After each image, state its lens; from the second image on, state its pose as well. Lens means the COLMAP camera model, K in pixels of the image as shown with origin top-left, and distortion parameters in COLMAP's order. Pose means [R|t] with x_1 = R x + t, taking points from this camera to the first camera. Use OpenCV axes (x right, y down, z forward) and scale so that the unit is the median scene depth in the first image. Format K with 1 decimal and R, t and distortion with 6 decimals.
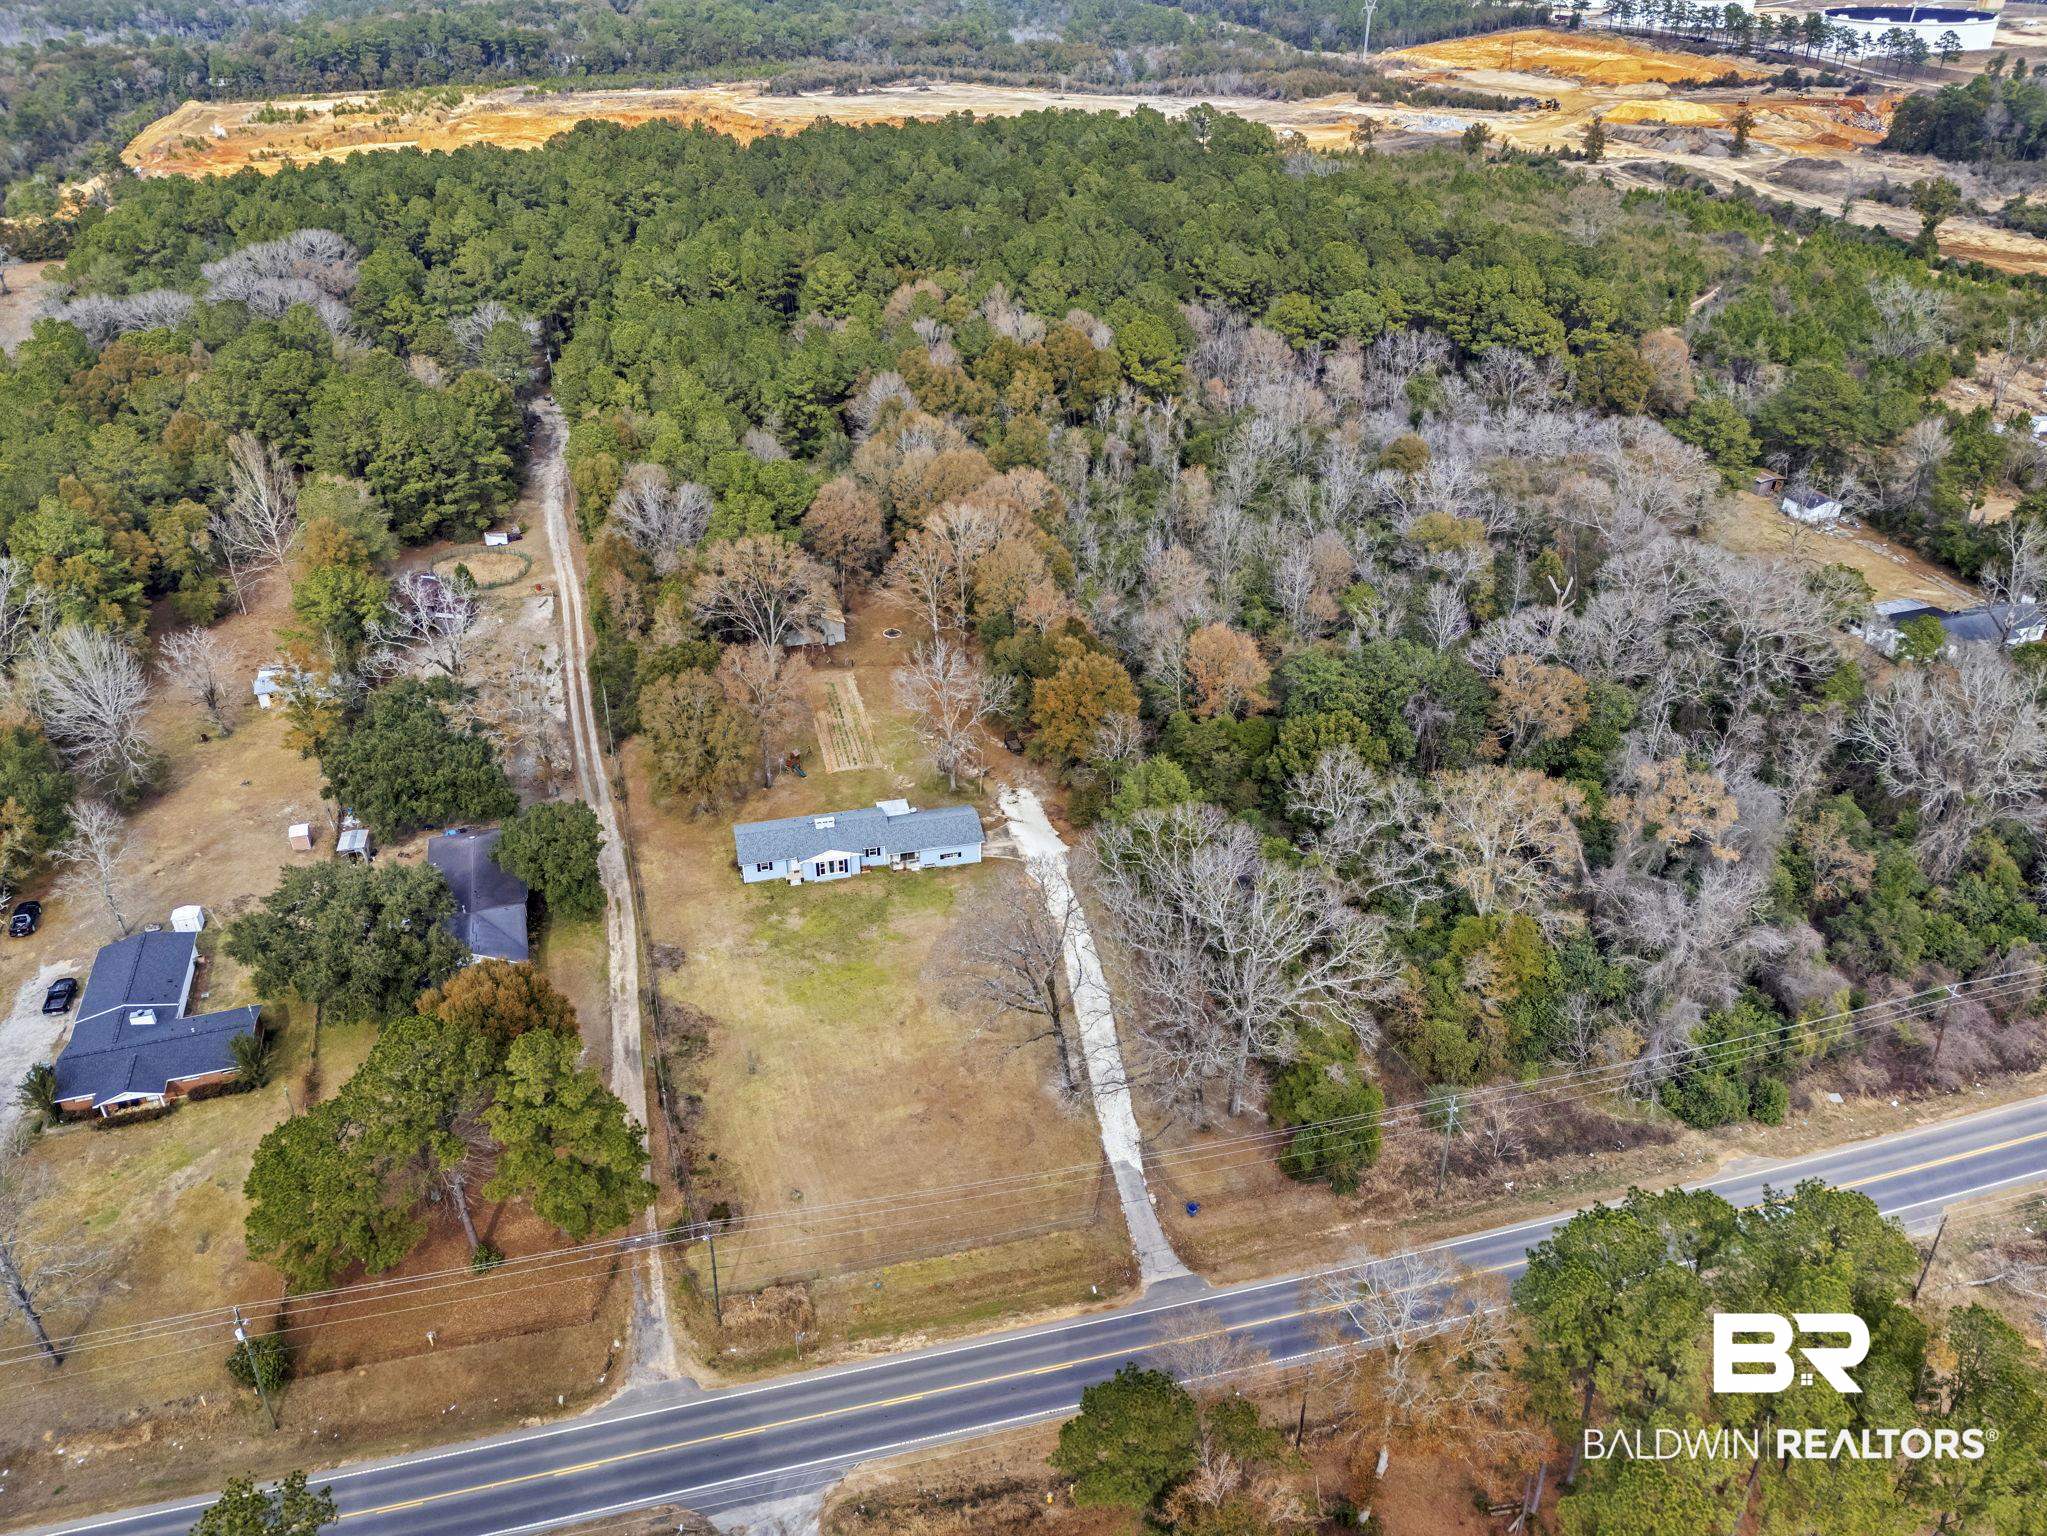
lens RADIAL K [[1554.7, 0, 1018.2], [0, 1554.7, 781.9], [0, 0, 1]] dist [0.085965, -0.083380]
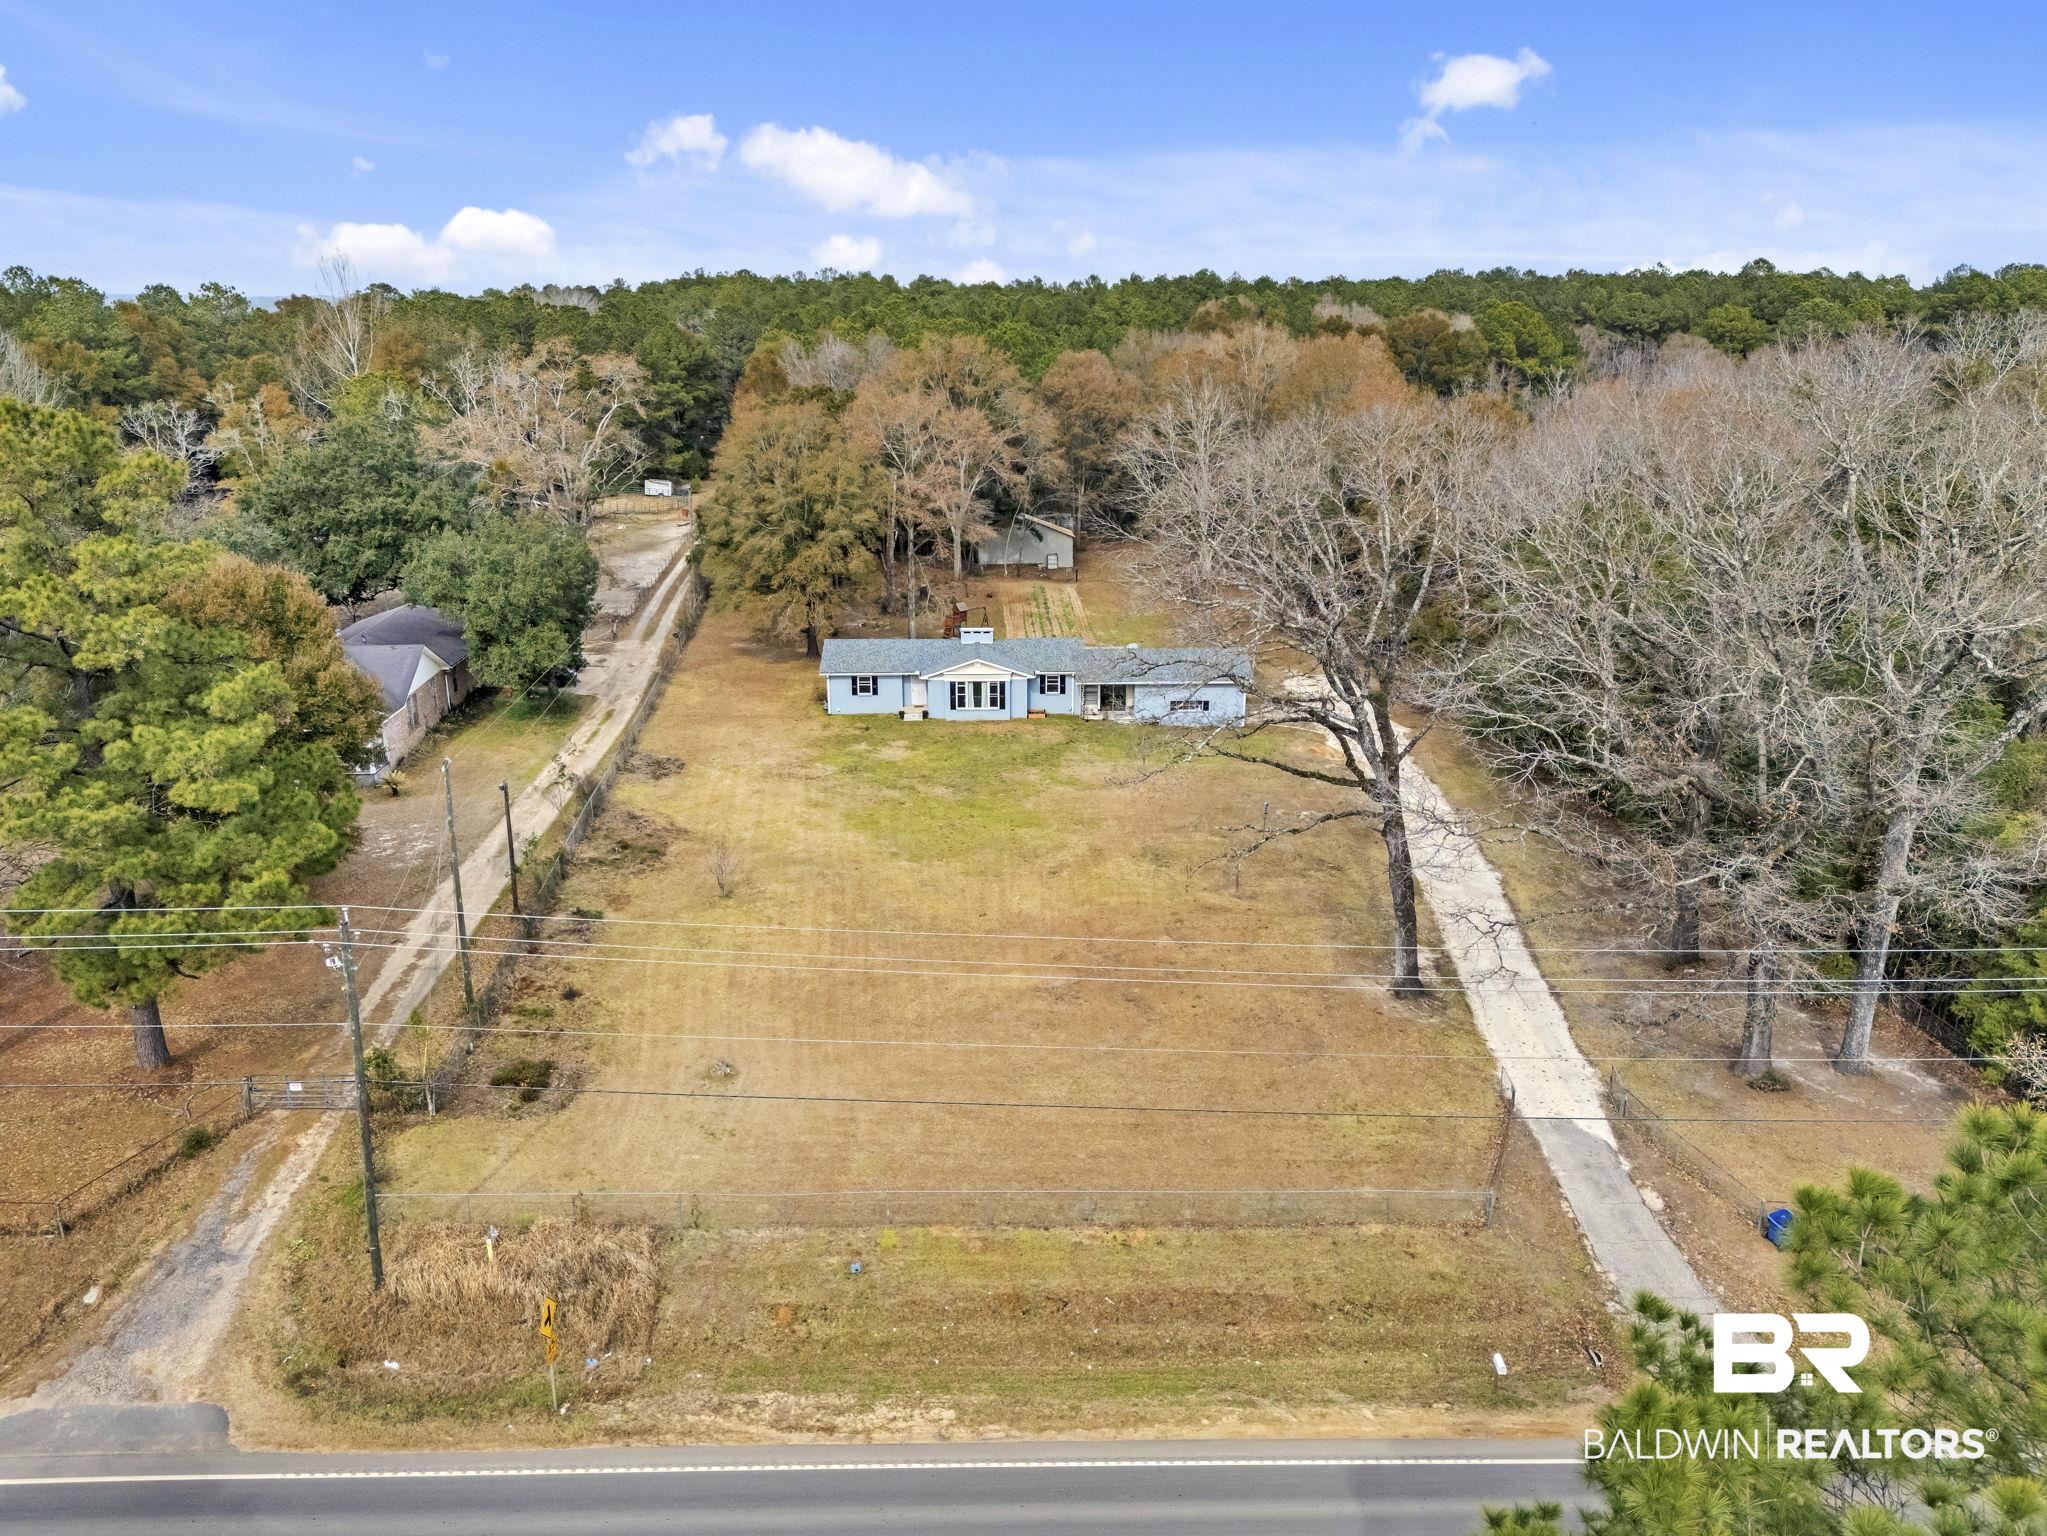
lens RADIAL K [[1554.7, 0, 1012.0], [0, 1554.7, 768.8], [0, 0, 1]] dist [0.085965, -0.083380]
pose [[0.978390, 0.065073, -0.196260, 0.005070], [-0.112024, 0.964630, -0.238621, 0.215373], [0.173790, 0.255451, 0.951074, 0.473123]]
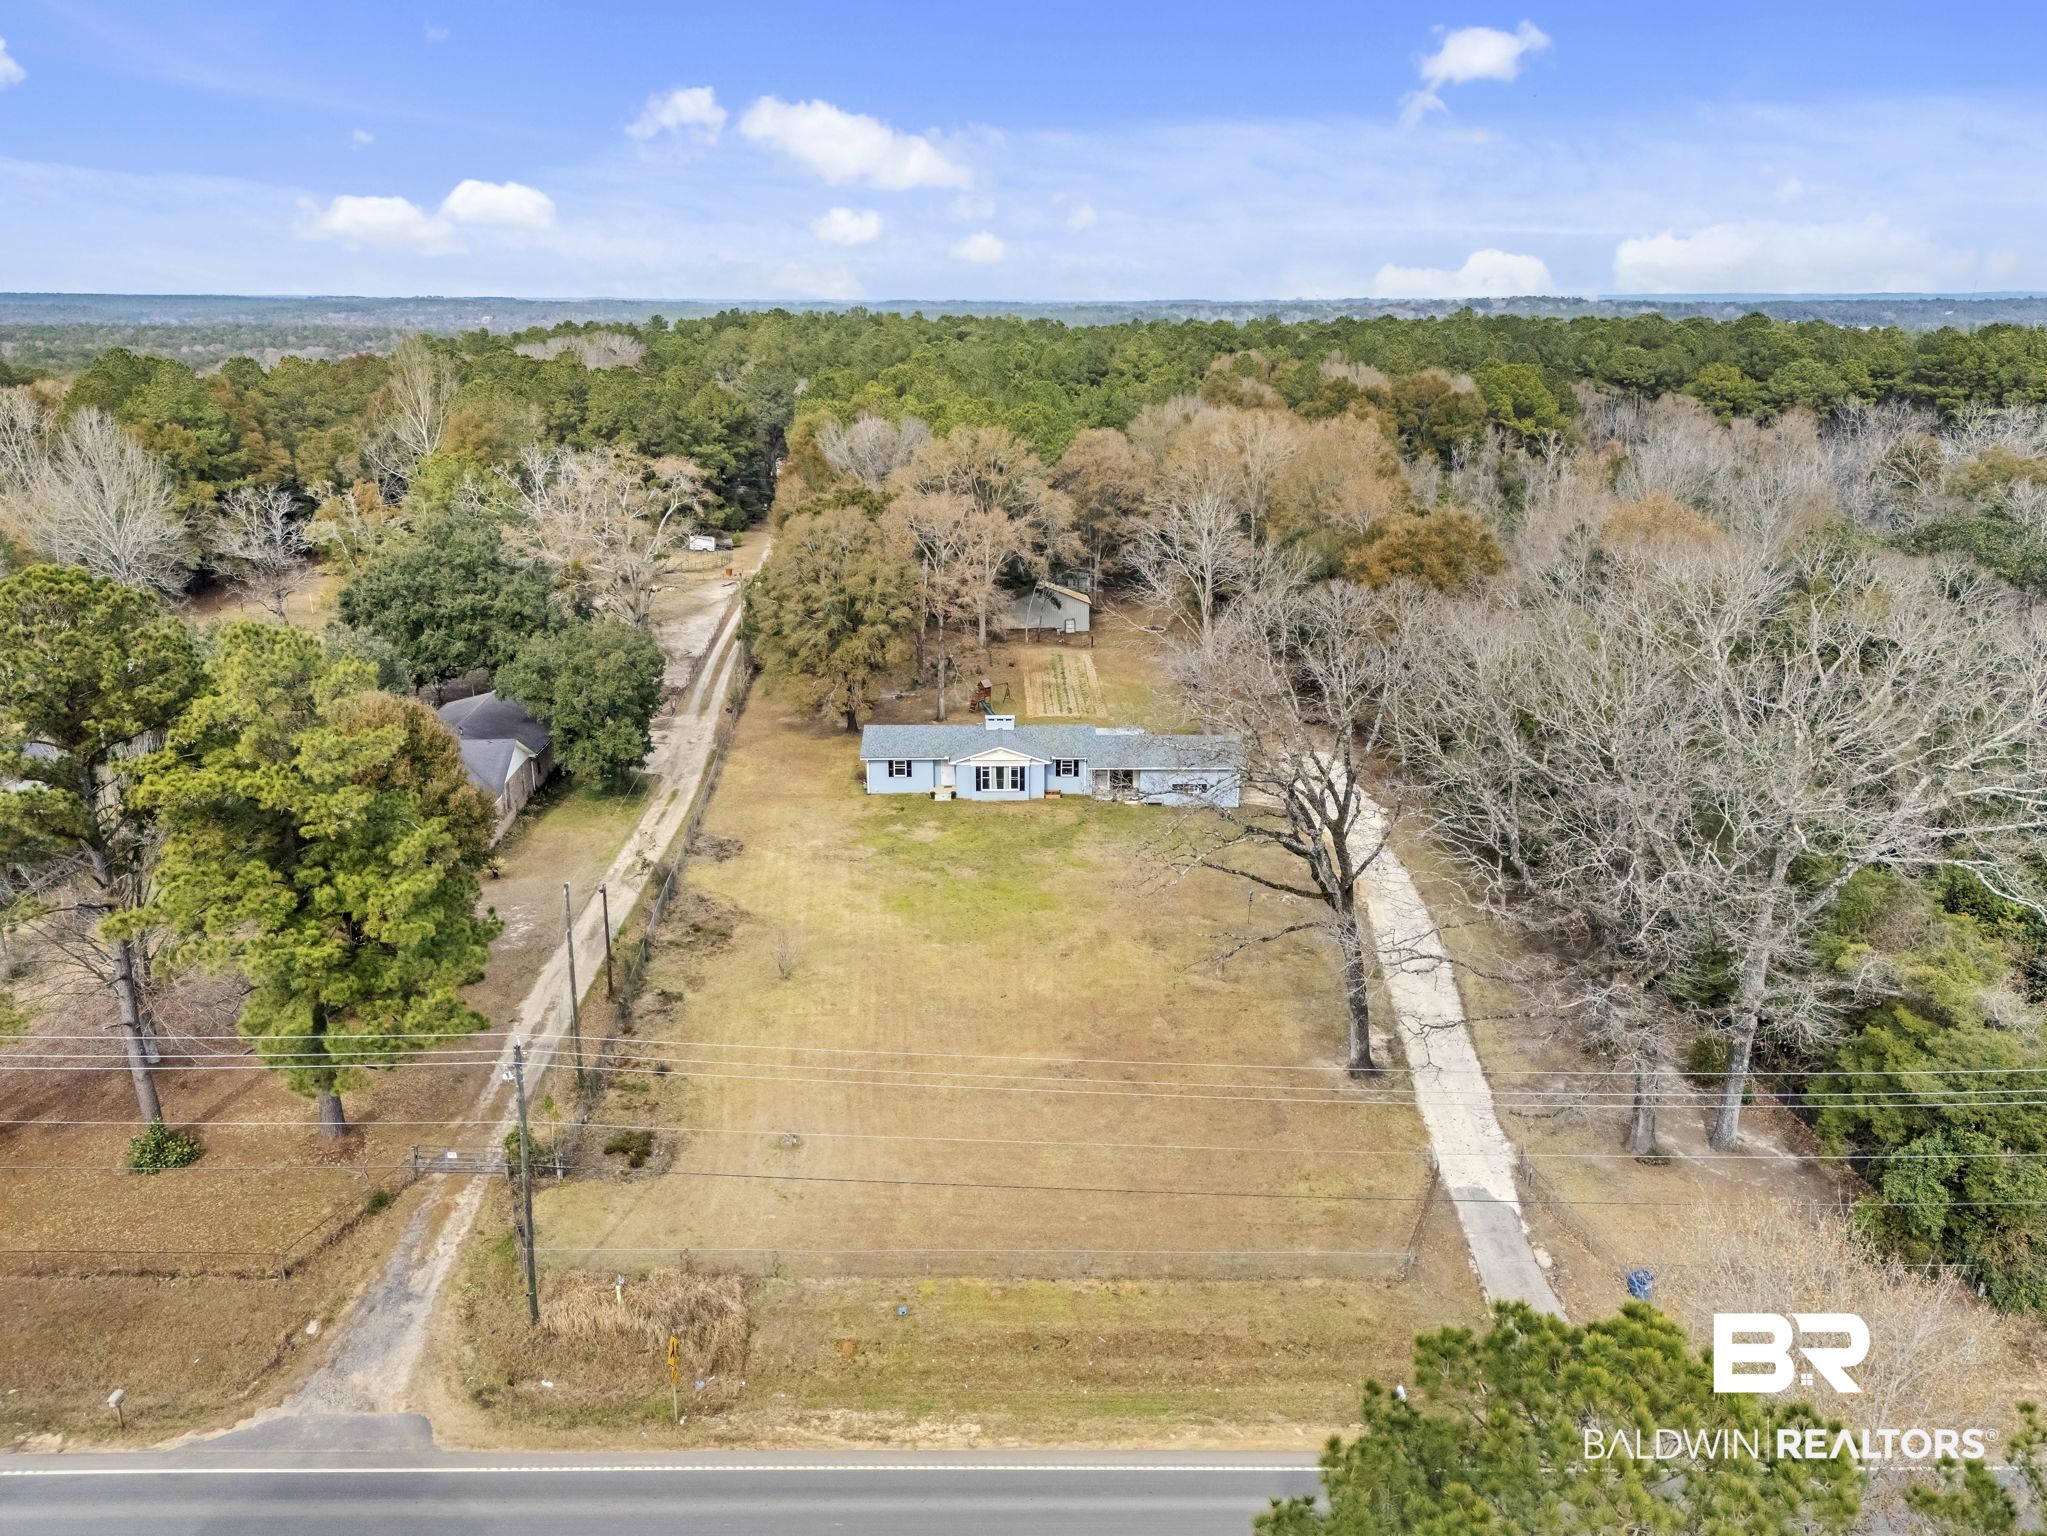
lens RADIAL K [[1554.7, 0, 1011.3], [0, 1554.7, 767.9], [0, 0, 1]] dist [0.085965, -0.083380]
pose [[0.975048, 0.070215, -0.210597, 0.017929], [-0.120520, 0.964116, -0.236550, 0.201350], [0.186430, 0.256029, 0.948521, 0.399027]]
